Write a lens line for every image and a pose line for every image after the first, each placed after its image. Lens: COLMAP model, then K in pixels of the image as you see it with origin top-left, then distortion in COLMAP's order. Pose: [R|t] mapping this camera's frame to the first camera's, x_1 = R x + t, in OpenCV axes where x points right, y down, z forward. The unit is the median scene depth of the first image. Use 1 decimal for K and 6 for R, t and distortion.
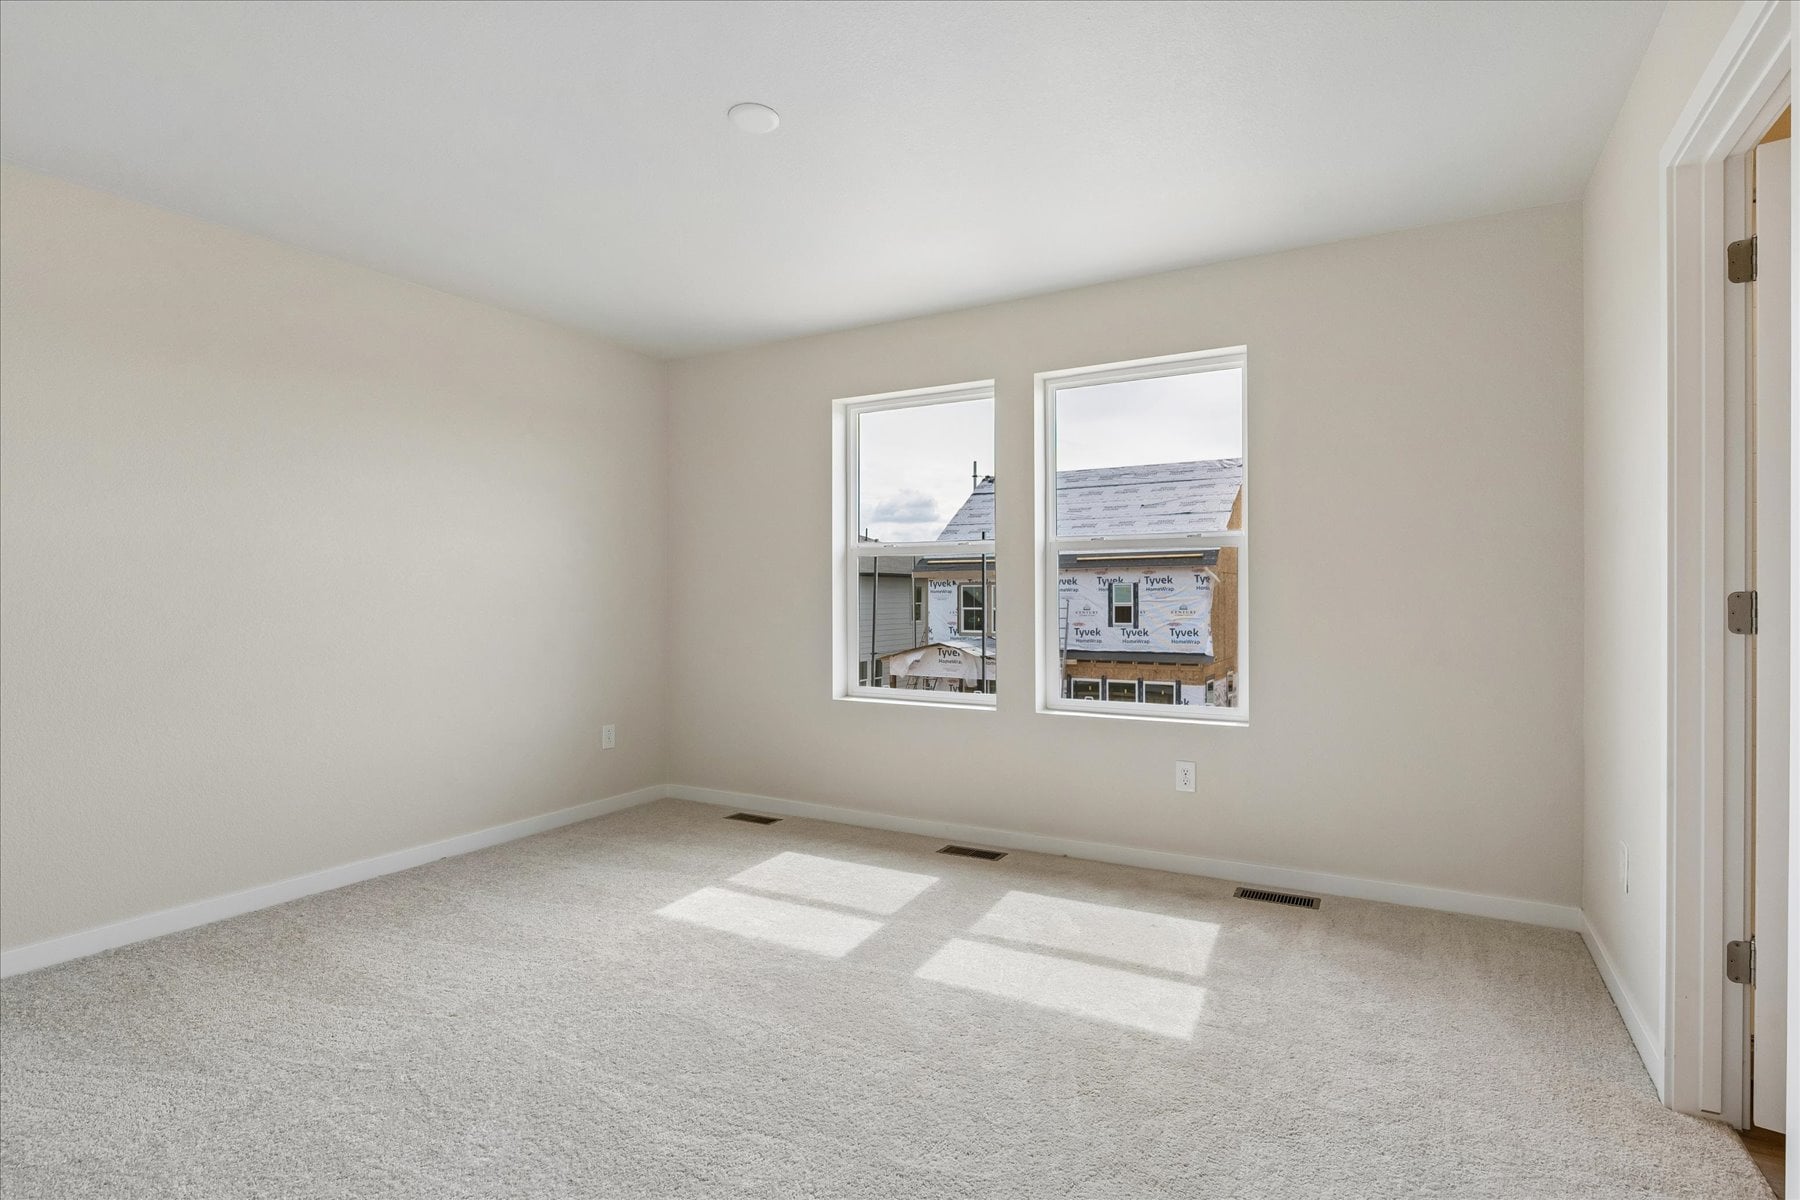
lens RADIAL K [[885.6, 0, 897.1], [0, 885.6, 593.4], [0, 0, 1]] dist [0.001217, -0.000294]
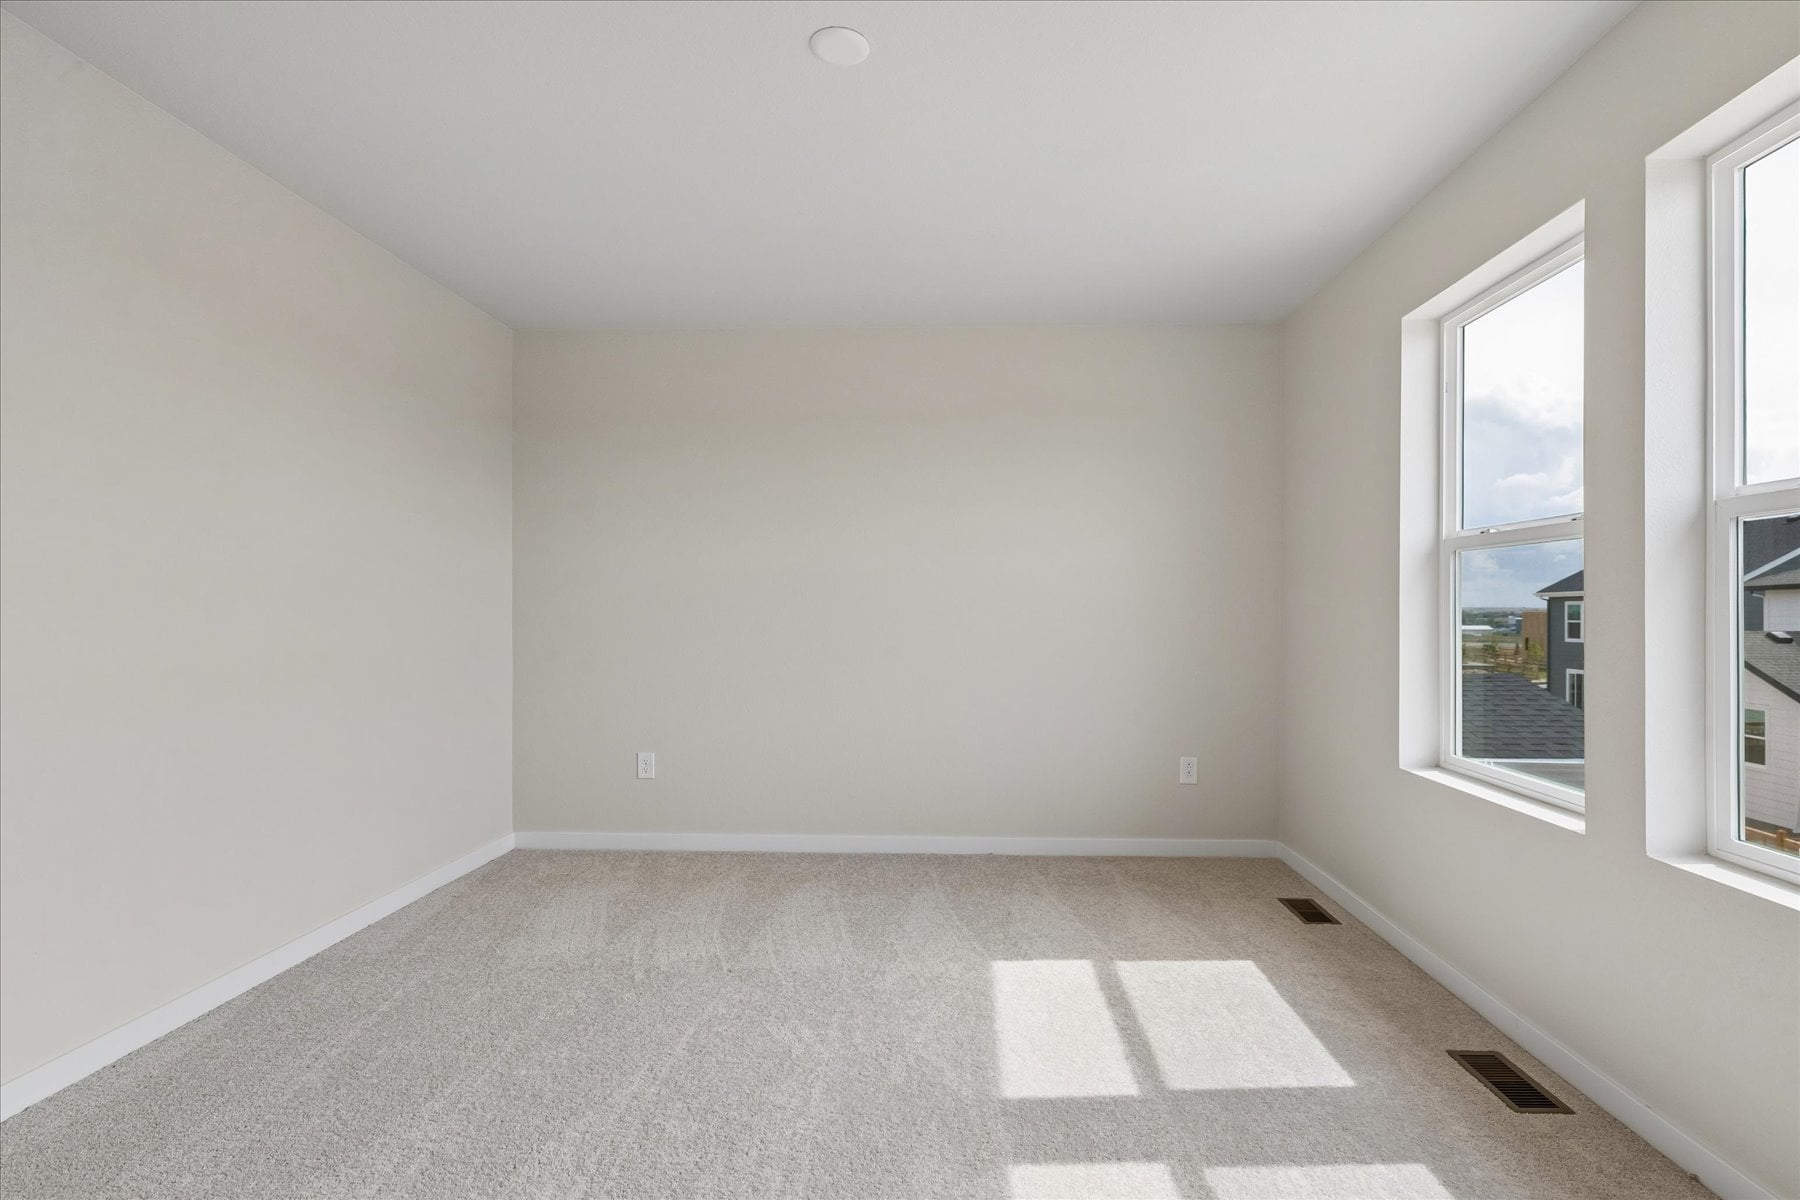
lens RADIAL K [[885.6, 0, 898.3], [0, 885.6, 602.6], [0, 0, 1]] dist [0.001217, -0.000294]
pose [[0.477607, 0.001857, -0.878572, 0.448713], [-0.004832, 0.999988, -0.000512, -0.006239], [0.878560, 0.004490, 0.477610, 0.455730]]
